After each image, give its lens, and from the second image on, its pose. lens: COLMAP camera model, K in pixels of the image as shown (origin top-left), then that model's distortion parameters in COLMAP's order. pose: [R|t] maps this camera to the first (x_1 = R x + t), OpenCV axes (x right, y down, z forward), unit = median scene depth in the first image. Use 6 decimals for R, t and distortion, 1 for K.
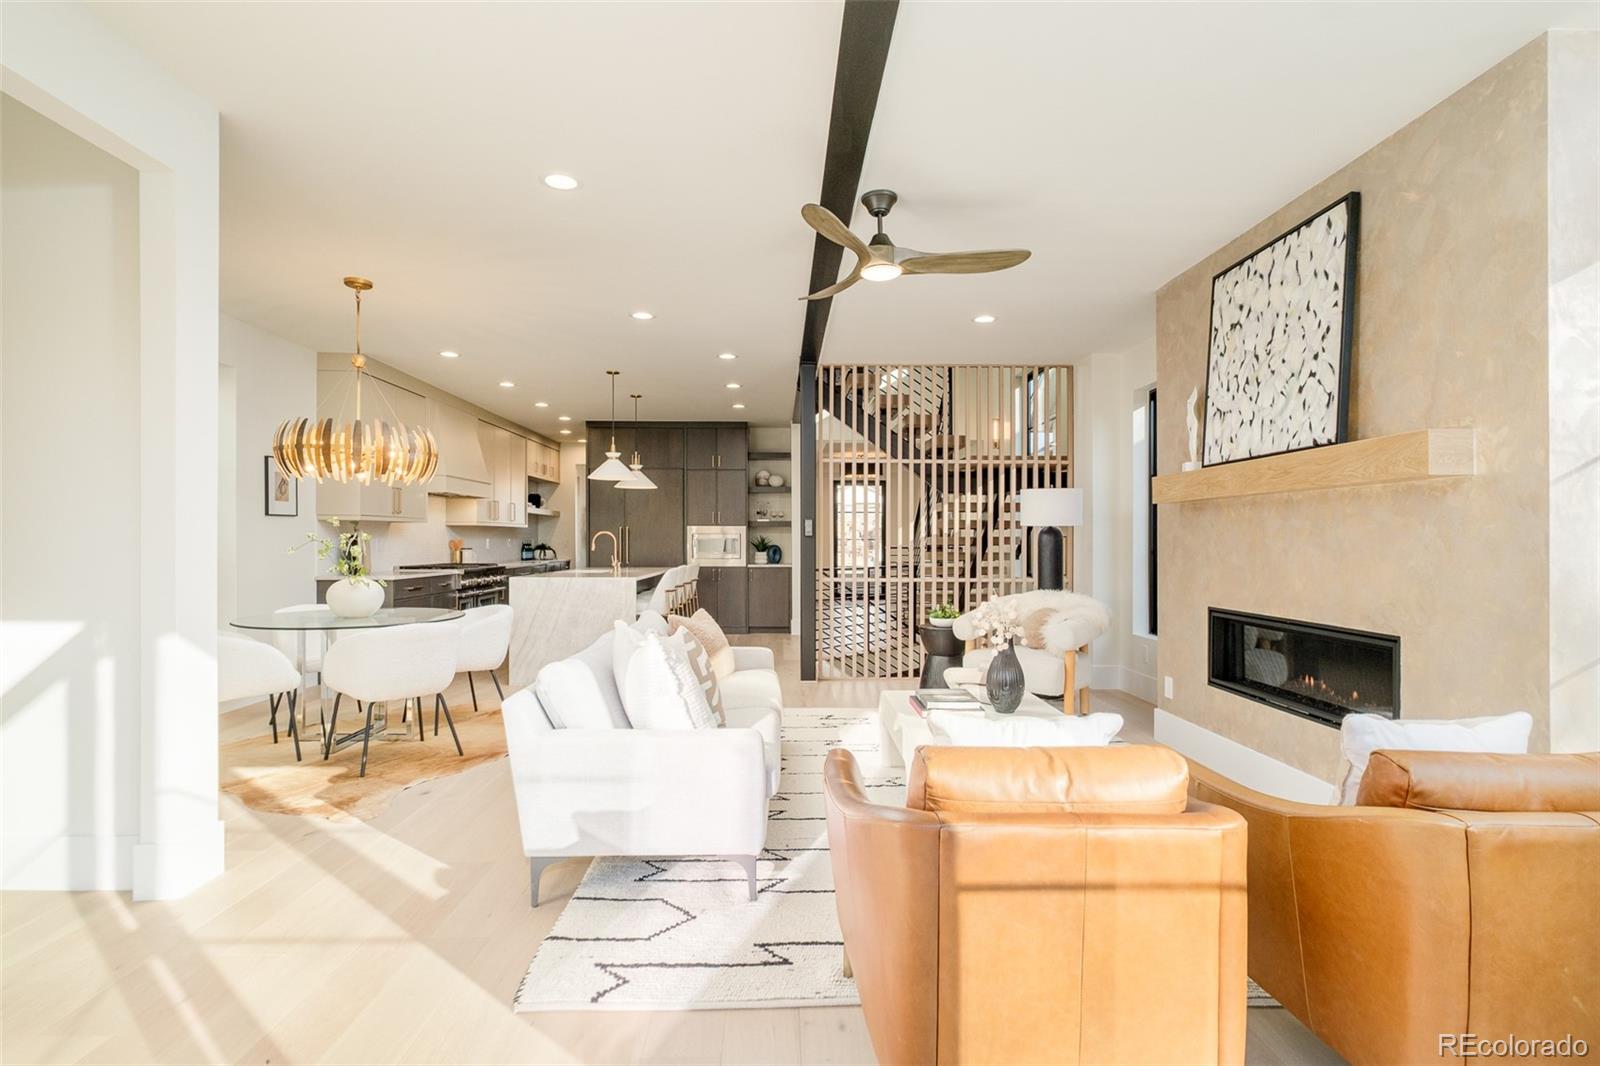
lens RADIAL K [[783.8, 0, 799.7], [0, 783.8, 534.9], [0, 0, 1]] dist [-0.000260, -0.000024]
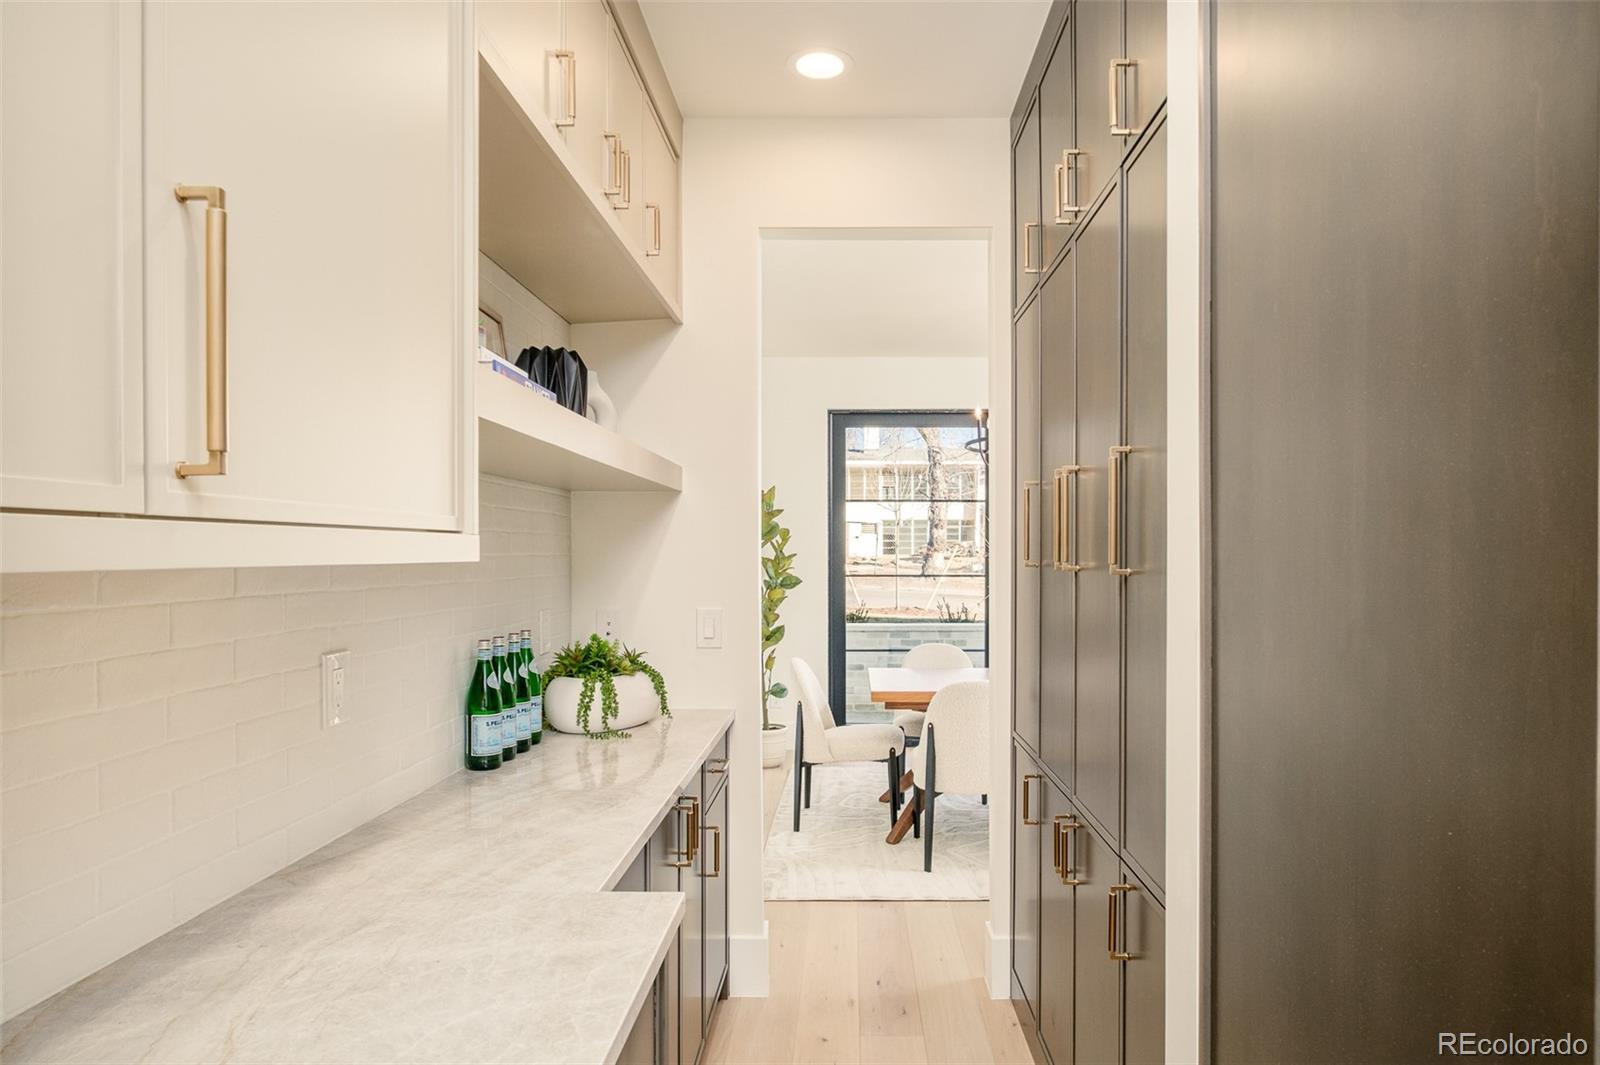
lens RADIAL K [[921.8, 0, 801.2], [0, 921.8, 536.5], [0, 0, 1]] dist [-0.000345, -0.000013]
pose [[0.997167, -0.008977, -0.074687, -0.268285], [0.009008, 0.999959, 0.000076, -0.012260], [0.074683, -0.000748, 0.997207, 0.802816]]
